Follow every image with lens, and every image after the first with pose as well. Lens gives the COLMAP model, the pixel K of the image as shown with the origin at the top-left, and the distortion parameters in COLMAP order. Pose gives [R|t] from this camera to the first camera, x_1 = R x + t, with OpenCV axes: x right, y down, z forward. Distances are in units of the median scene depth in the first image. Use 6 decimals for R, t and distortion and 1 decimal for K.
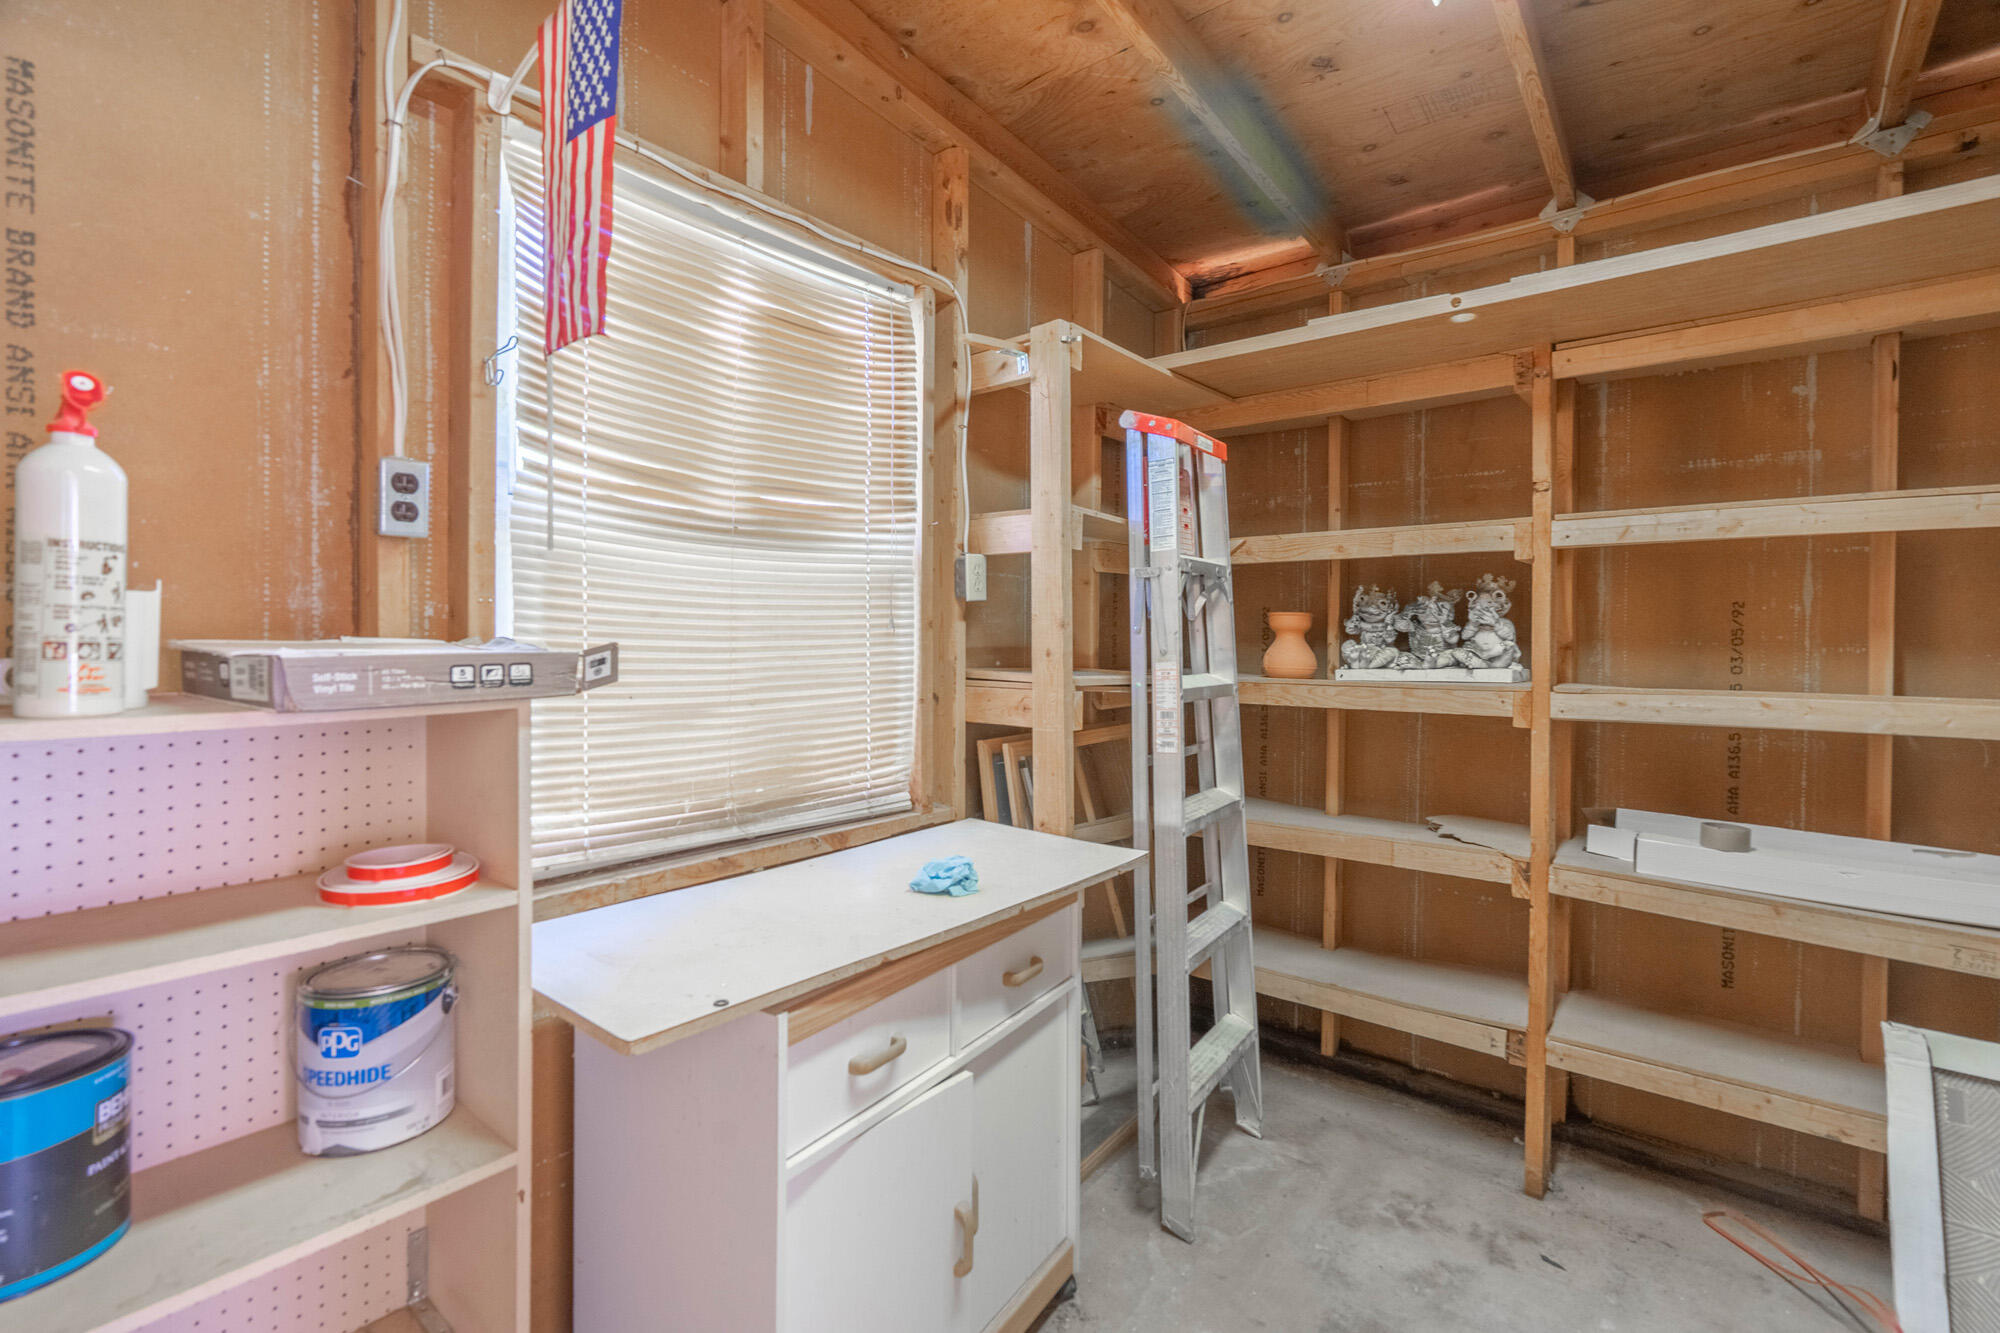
lens RADIAL K [[912.5, 0, 997.1], [0, 912.5, 650.2], [0, 0, 1]] dist [-0.000942, 0.000547]
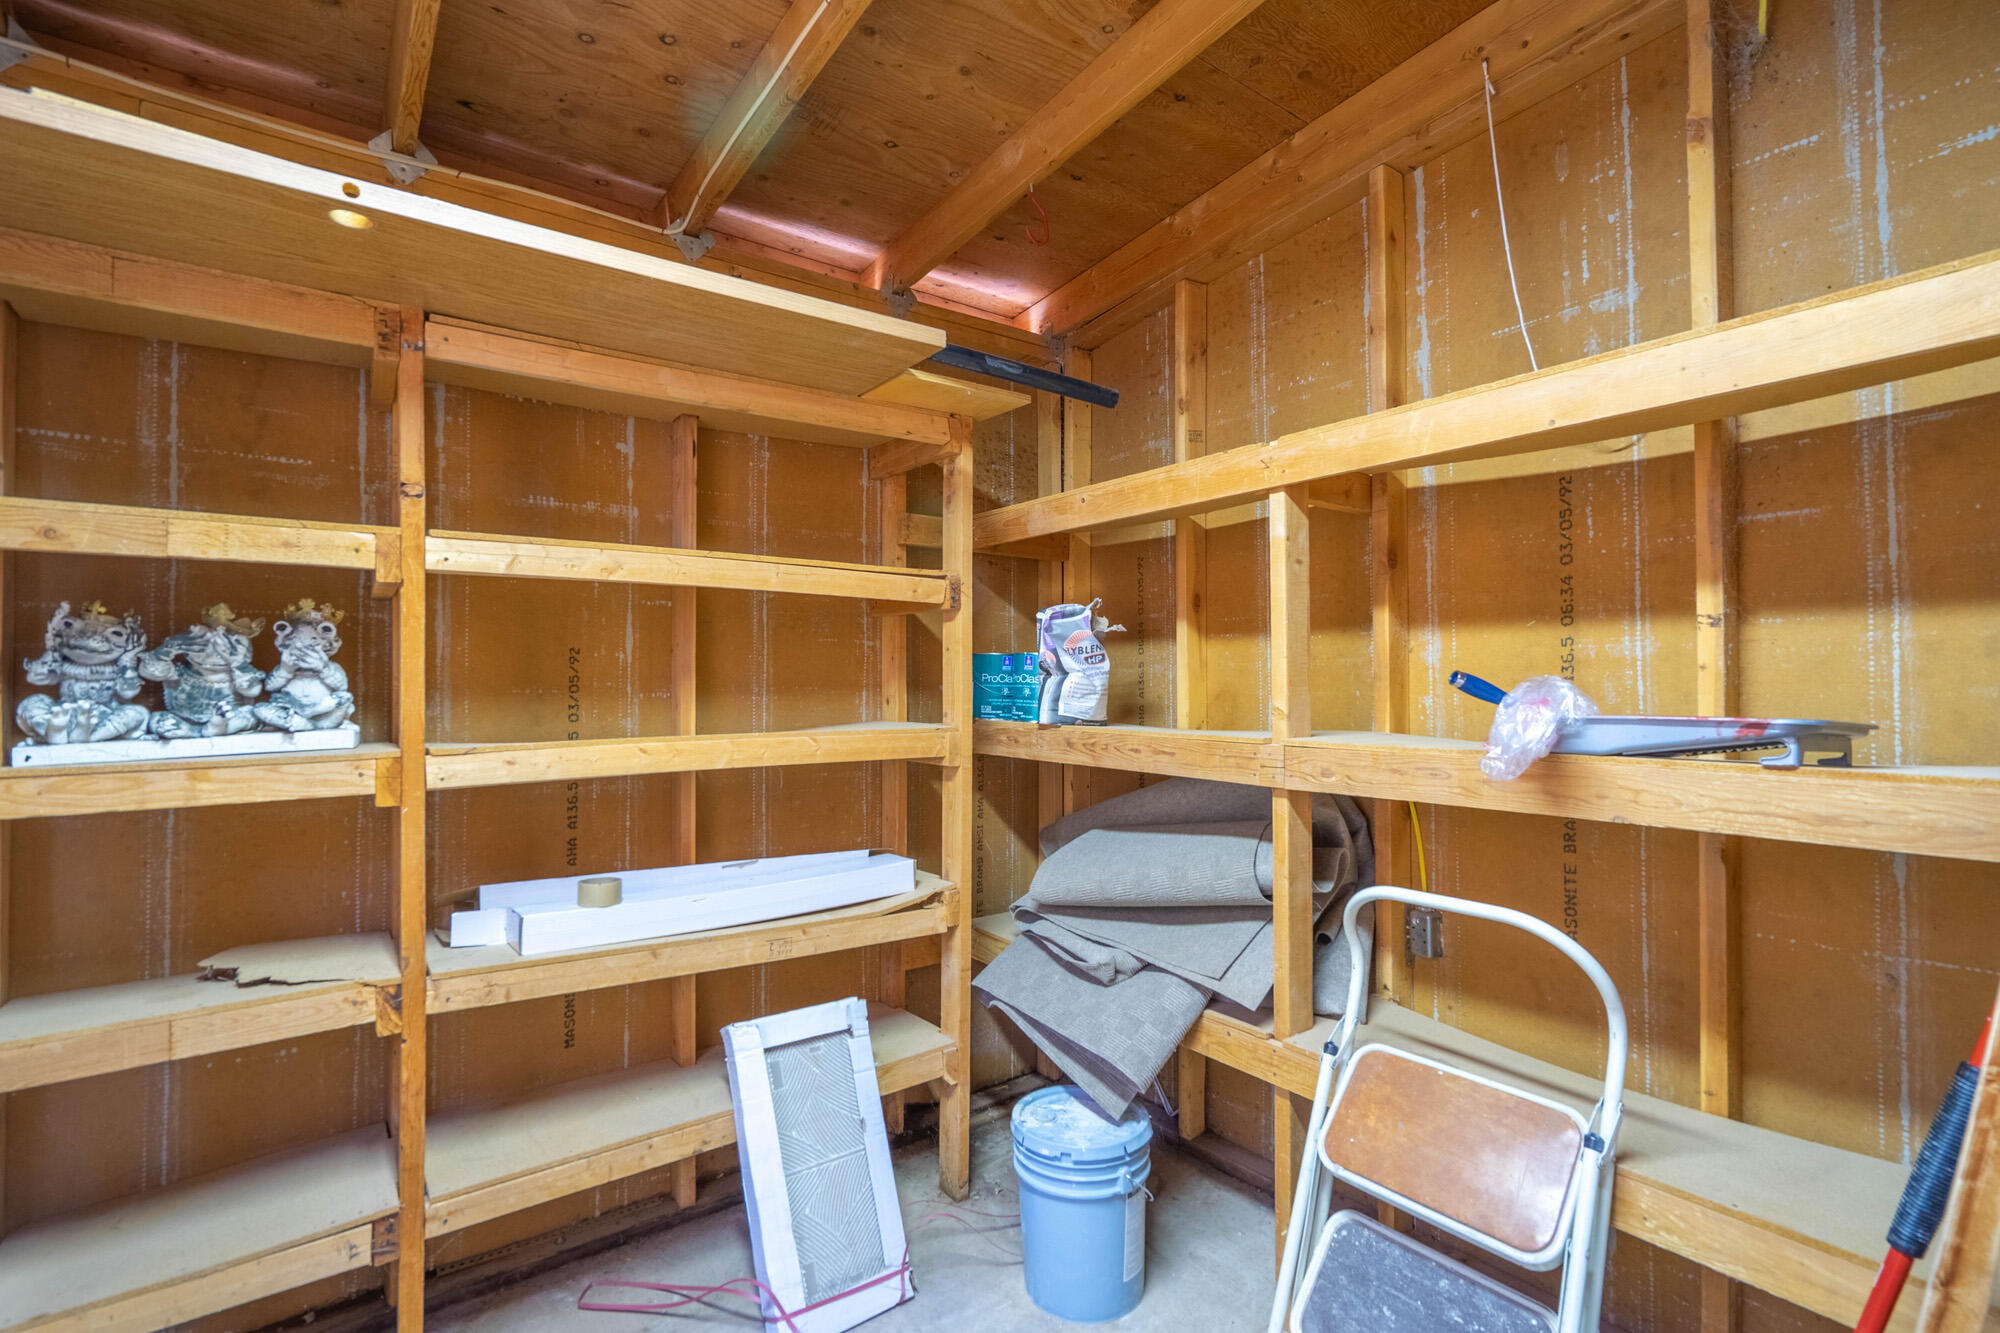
lens RADIAL K [[919.2, 0, 1003.3], [0, 919.2, 675.6], [0, 0, 1]] dist [-0.001856, 0.000042]
pose [[0.242013, 0.002341, 0.970270, -0.033647], [0.026587, 0.999606, -0.009043, -0.002360], [-0.969909, 0.027985, 0.241856, 0.317743]]
